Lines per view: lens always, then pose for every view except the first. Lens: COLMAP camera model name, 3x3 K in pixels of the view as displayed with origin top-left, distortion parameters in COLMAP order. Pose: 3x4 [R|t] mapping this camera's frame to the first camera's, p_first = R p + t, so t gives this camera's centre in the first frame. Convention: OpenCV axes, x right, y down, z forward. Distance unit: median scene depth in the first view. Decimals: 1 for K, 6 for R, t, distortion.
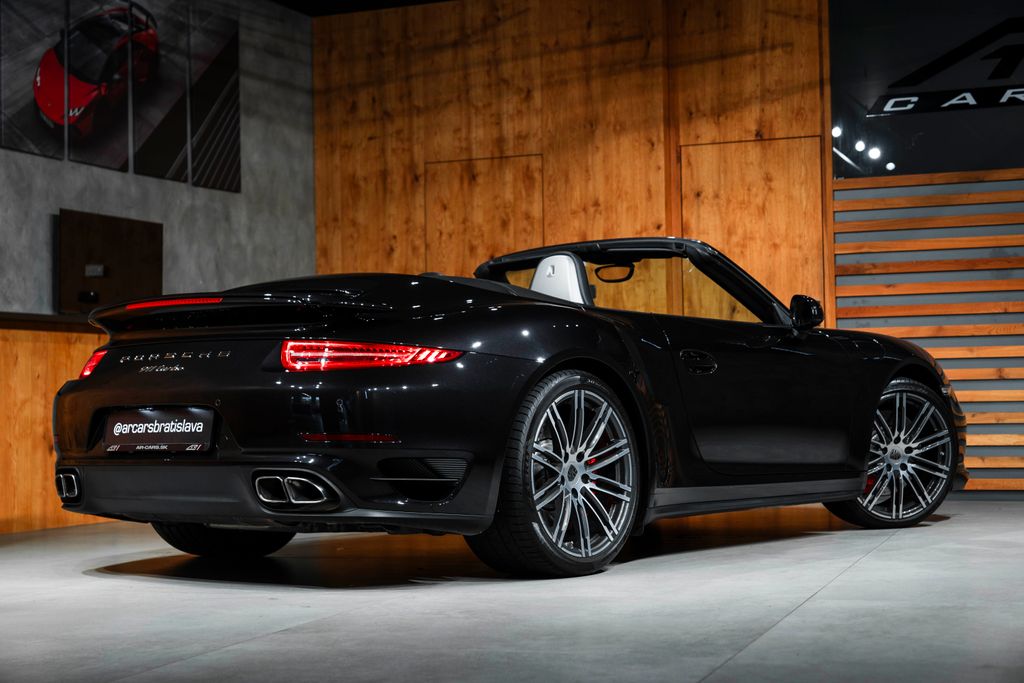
lens RADIAL K [[1819.8, 0, 515.9], [0, 1819.8, 337.5], [0, 0, 1]] dist [0.015099, 0.048652]
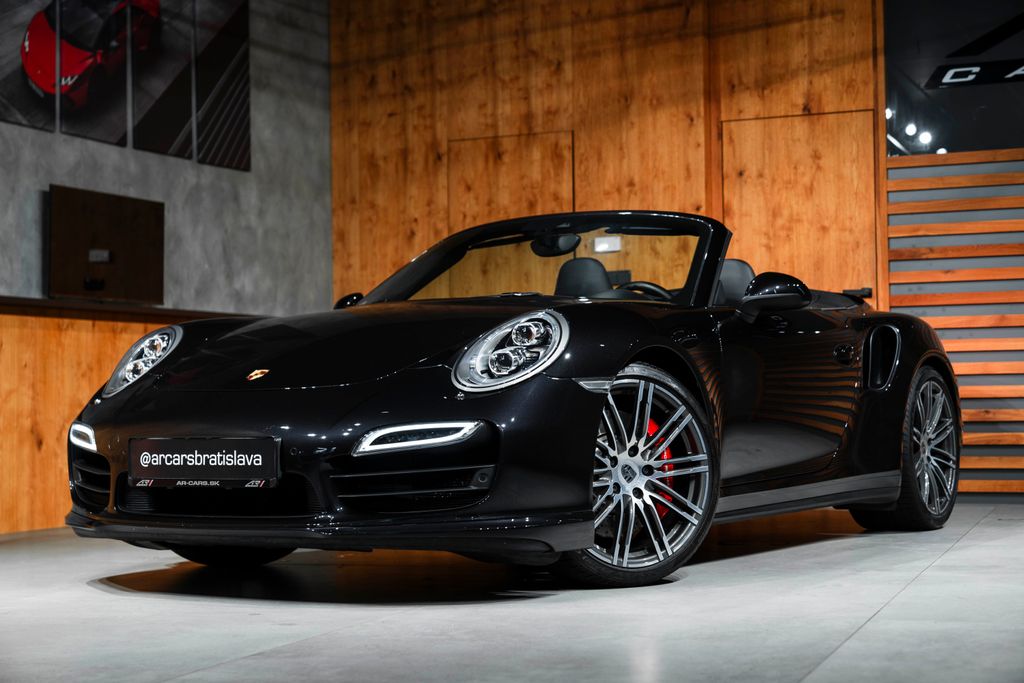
lens RADIAL K [[1824.3, 0, 513.1], [0, 1824.3, 345.1], [0, 0, 1]] dist [0.011635, 0.093006]
pose [[0.999741, 0.002997, -0.022551, 0.005274], [-0.002894, 0.999985, 0.004577, 0.005161], [0.022565, -0.004511, 0.999735, 0.065878]]
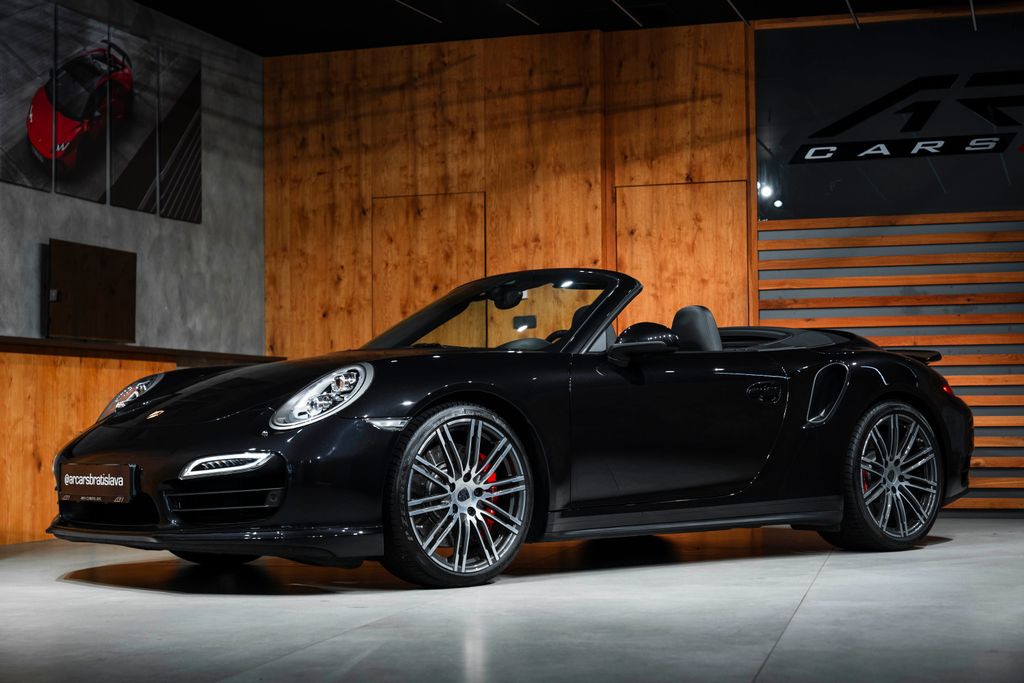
lens RADIAL K [[1810.1, 0, 507.3], [0, 1810.1, 342.5], [0, 0, 1]] dist [0.003646, 0.179133]
pose [[0.996792, 0.011290, 0.079232, -0.057801], [-0.010594, 0.999902, -0.009204, -0.002888], [-0.079328, 0.008336, 0.996814, -0.060221]]
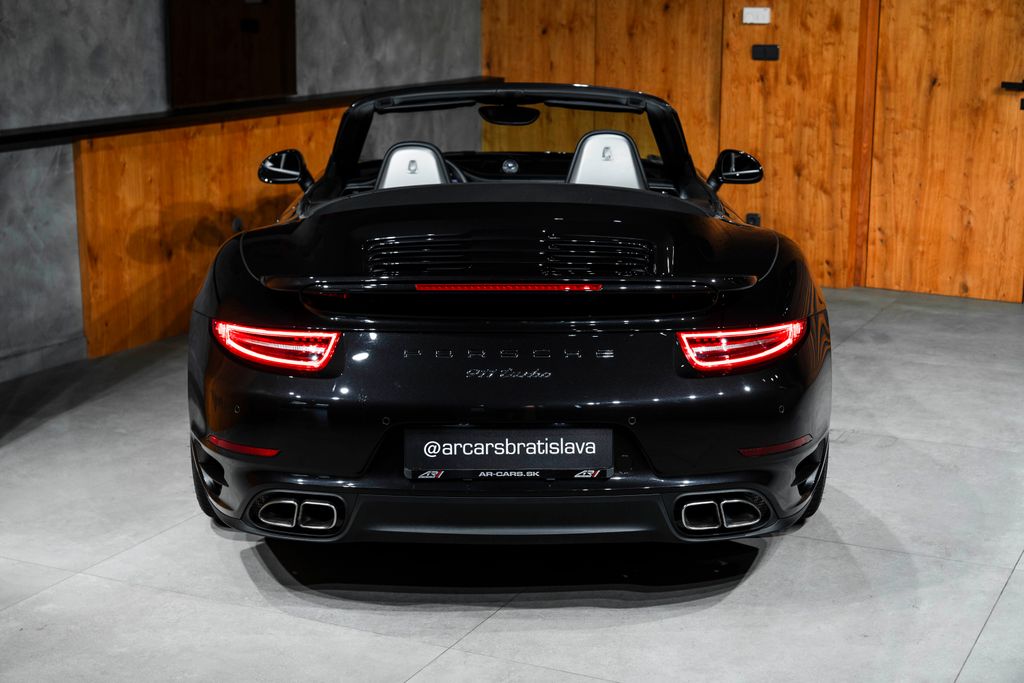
lens RADIAL K [[1652.6, 0, 506.9], [0, 1652.6, 340.7], [0, 0, 1]] dist [0.020971, 0.080376]
pose [[0.987917, 0.051289, -0.146251, 0.039088], [-0.010904, 0.964318, 0.264521, -0.105616], [0.154600, -0.259730, 0.953226, 0.165844]]
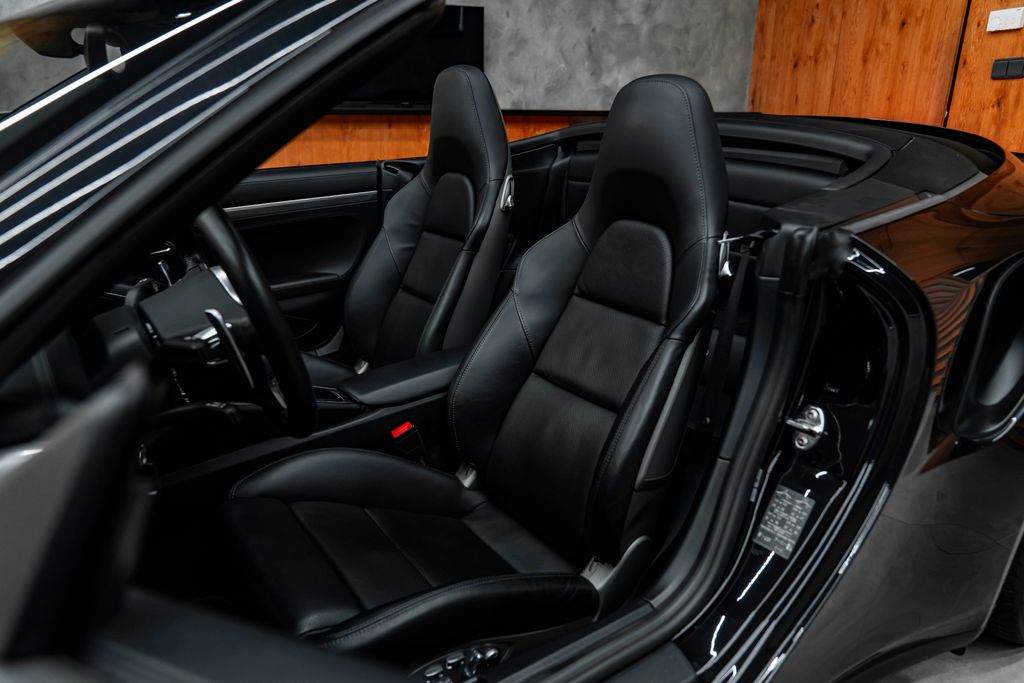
lens RADIAL K [[697.9, 0, 511.8], [0, 697.9, 342.3], [0, 0, 1]] dist [-0.021231, 0.004854]
pose [[0.655618, 0.262510, -0.707992, 0.132536], [0.006260, 0.935701, 0.352737, -0.022024], [0.755067, -0.235693, 0.611819, 0.678961]]
